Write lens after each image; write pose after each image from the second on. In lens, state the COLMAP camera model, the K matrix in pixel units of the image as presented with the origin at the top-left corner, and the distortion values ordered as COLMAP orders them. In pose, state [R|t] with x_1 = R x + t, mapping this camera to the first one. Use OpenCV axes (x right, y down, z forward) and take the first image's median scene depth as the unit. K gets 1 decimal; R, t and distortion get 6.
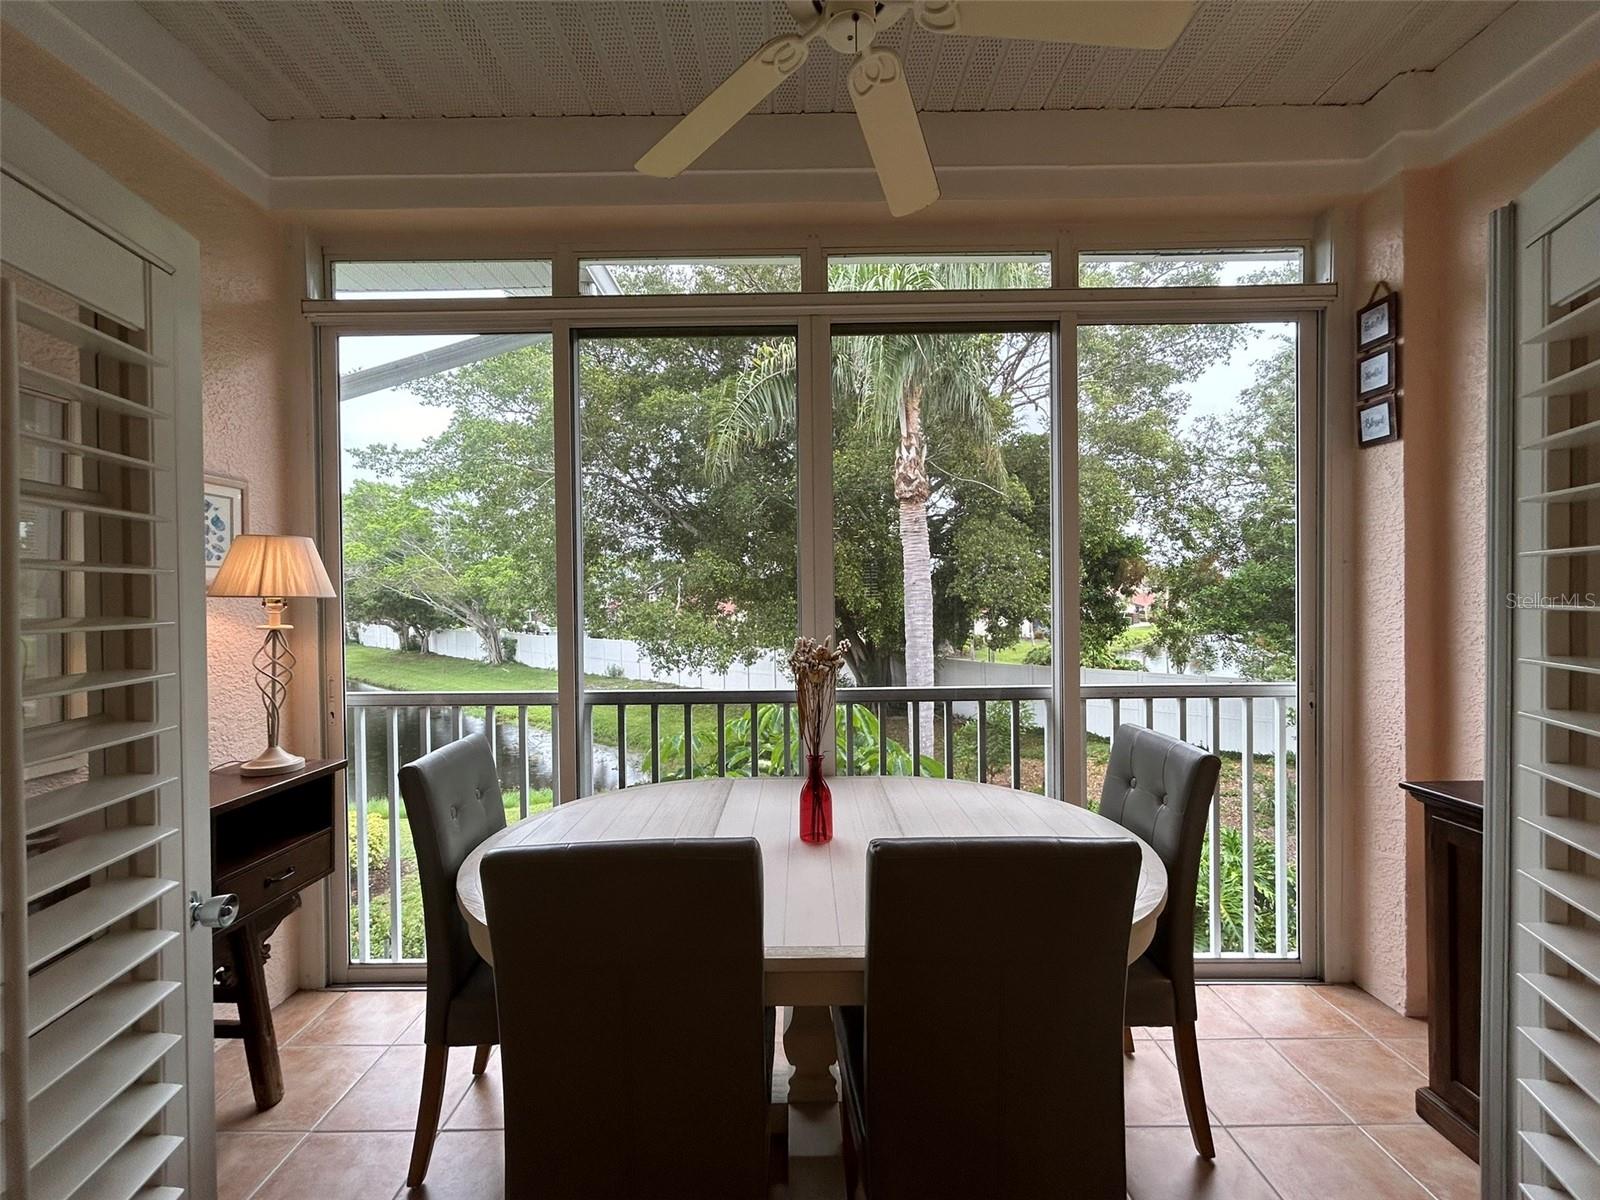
lens RADIAL K [[649.5, 0, 795.9], [0, 649.5, 600.5], [0, 0, 1]] dist [-0.002189, 0.000018]
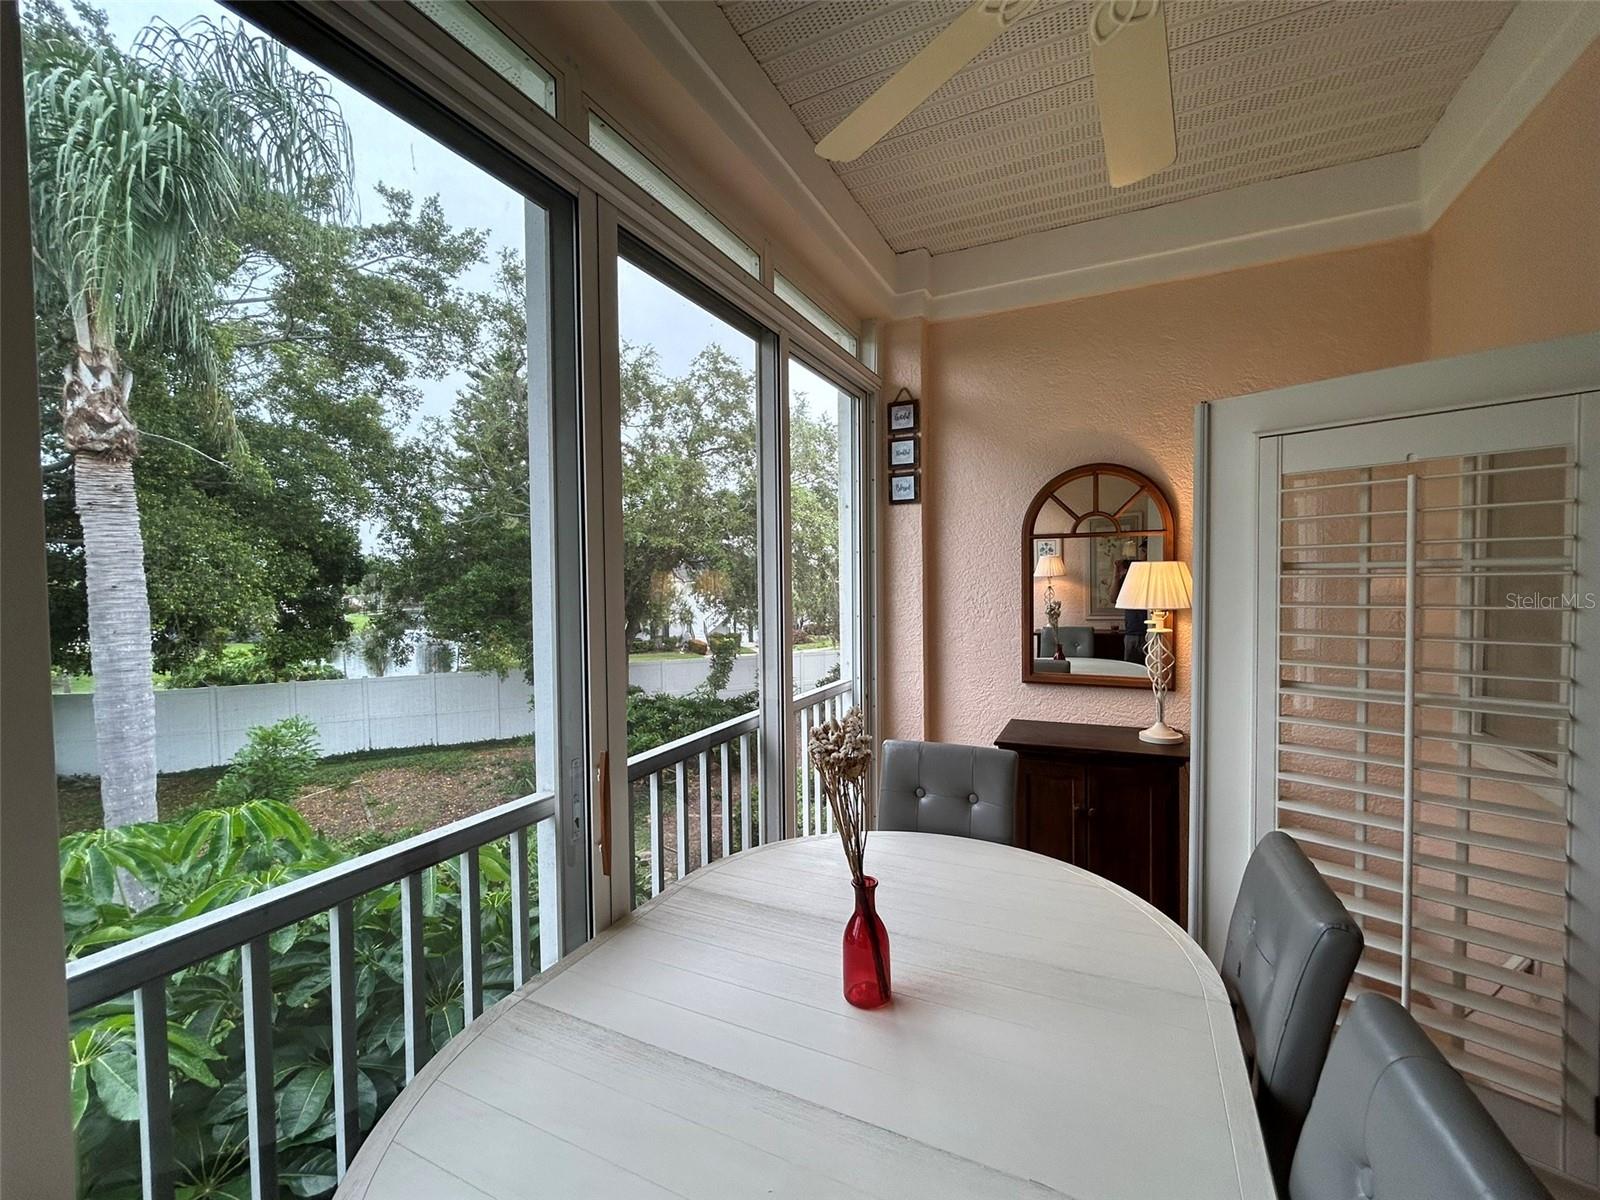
lens RADIAL K [[649.5, 0, 795.9], [0, 649.5, 600.5], [0, 0, 1]] dist [-0.002189, 0.000018]
pose [[0.438389, -0.024197, 0.898460, -0.458755], [0.018466, 0.999669, 0.017912, -0.060377], [-0.898596, 0.008738, 0.438690, 0.582106]]
